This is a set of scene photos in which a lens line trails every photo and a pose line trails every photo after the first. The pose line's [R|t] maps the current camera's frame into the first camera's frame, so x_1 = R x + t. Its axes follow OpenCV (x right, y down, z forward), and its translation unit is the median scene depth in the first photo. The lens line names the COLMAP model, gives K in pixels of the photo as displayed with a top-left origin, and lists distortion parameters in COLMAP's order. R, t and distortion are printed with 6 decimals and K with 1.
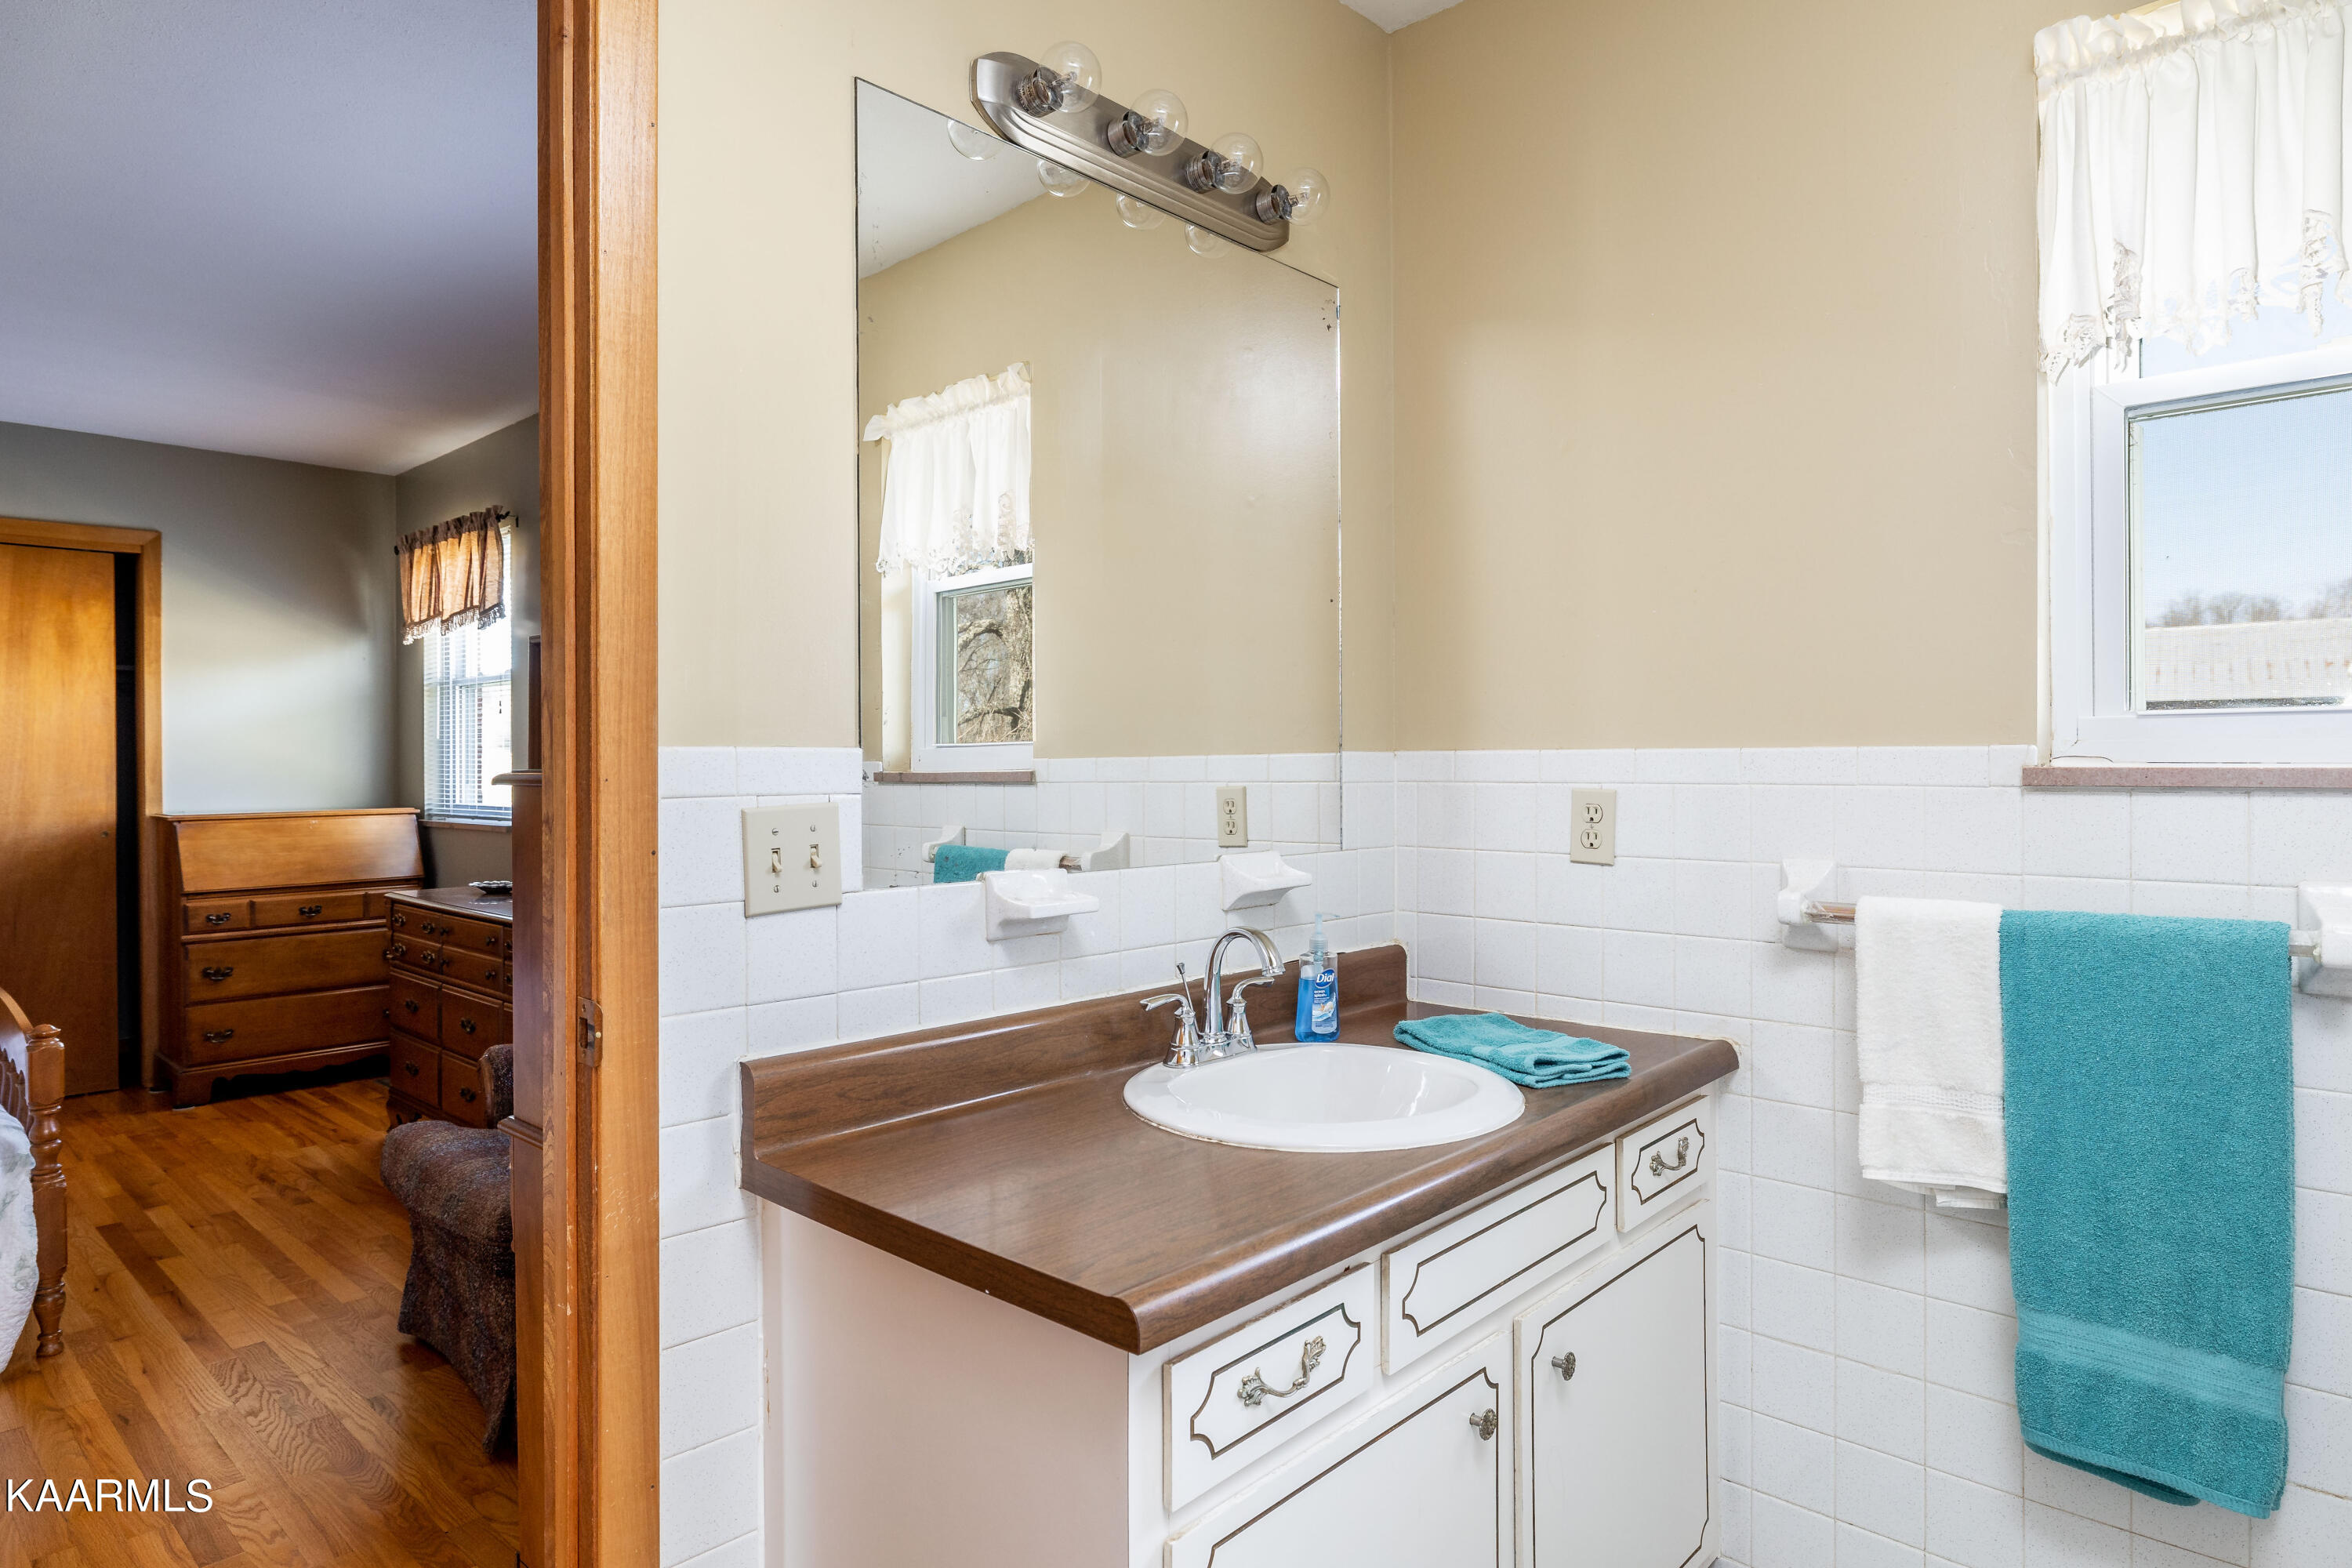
lens RADIAL K [[1354.4, 0, 1174.6], [0, 1354.4, 774.0], [0, 0, 1]] dist [-0.002257, -0.000172]
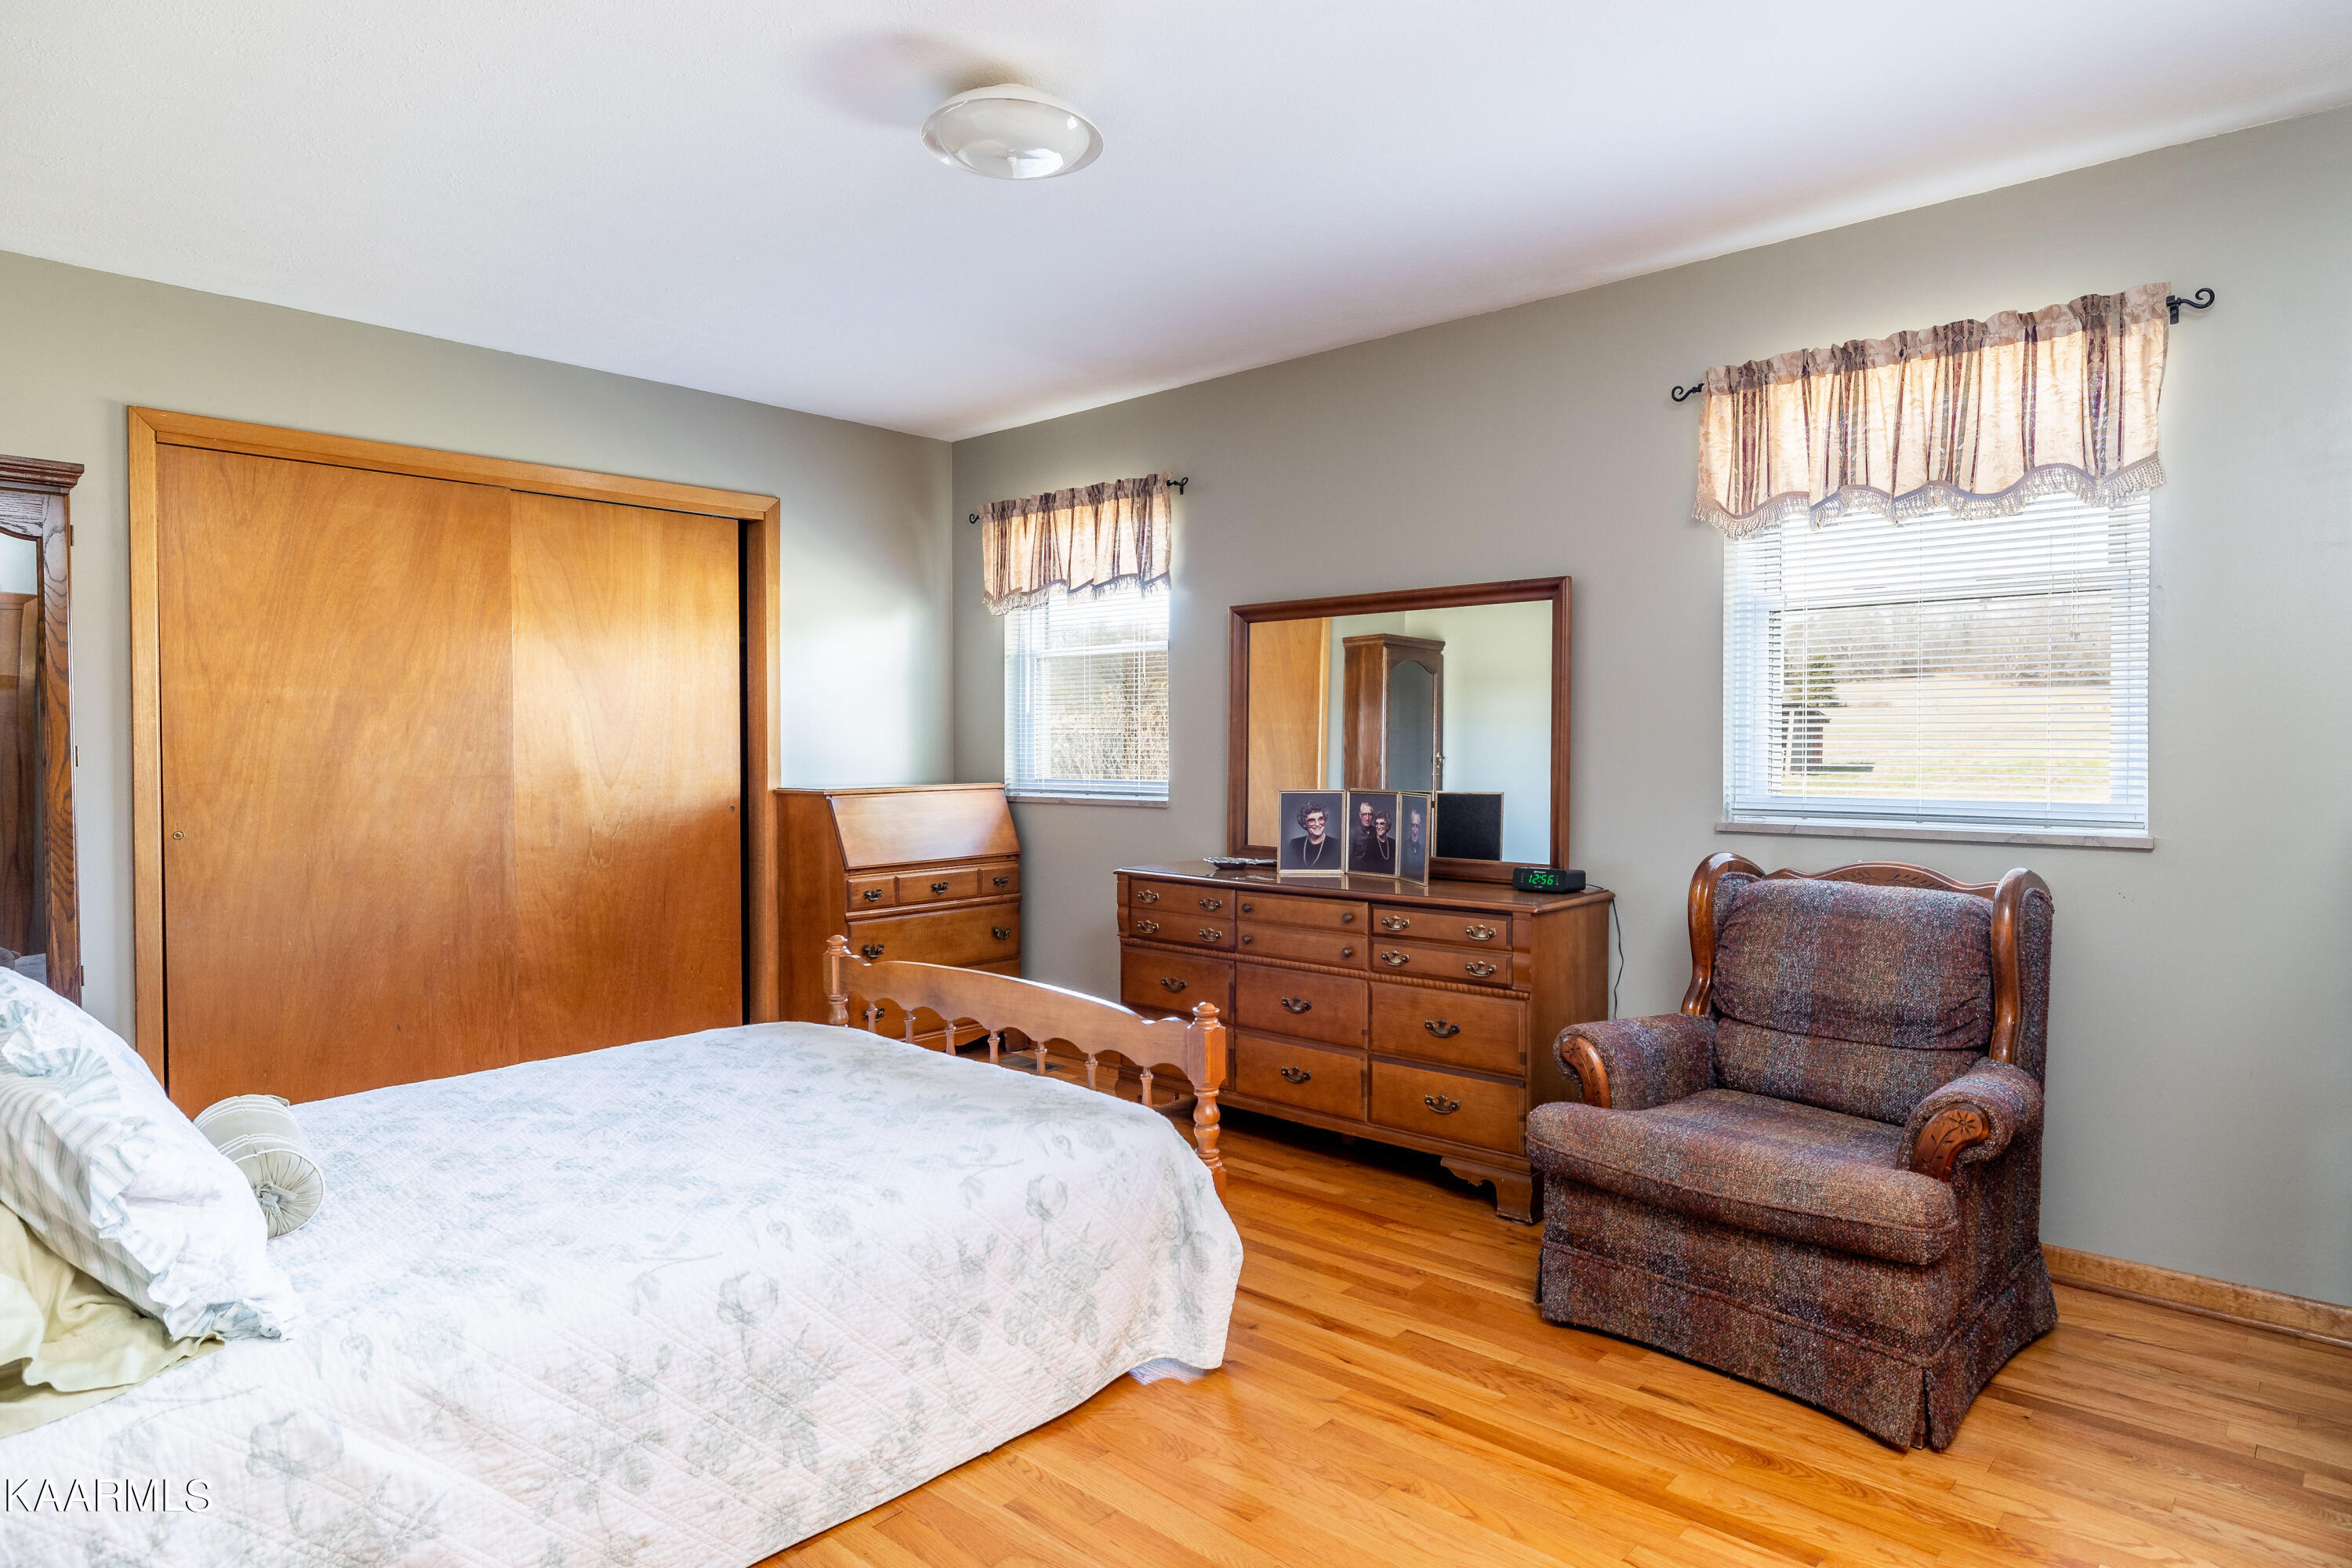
lens RADIAL K [[1354.4, 0, 1179.9], [0, 1354.4, 775.7], [0, 0, 1]] dist [-0.002257, -0.000172]
pose [[0.999971, 0.002269, 0.007256, -0.476323], [-0.002383, 0.999874, 0.015691, 0.004638], [-0.007219, -0.015708, 0.999851, 0.021704]]
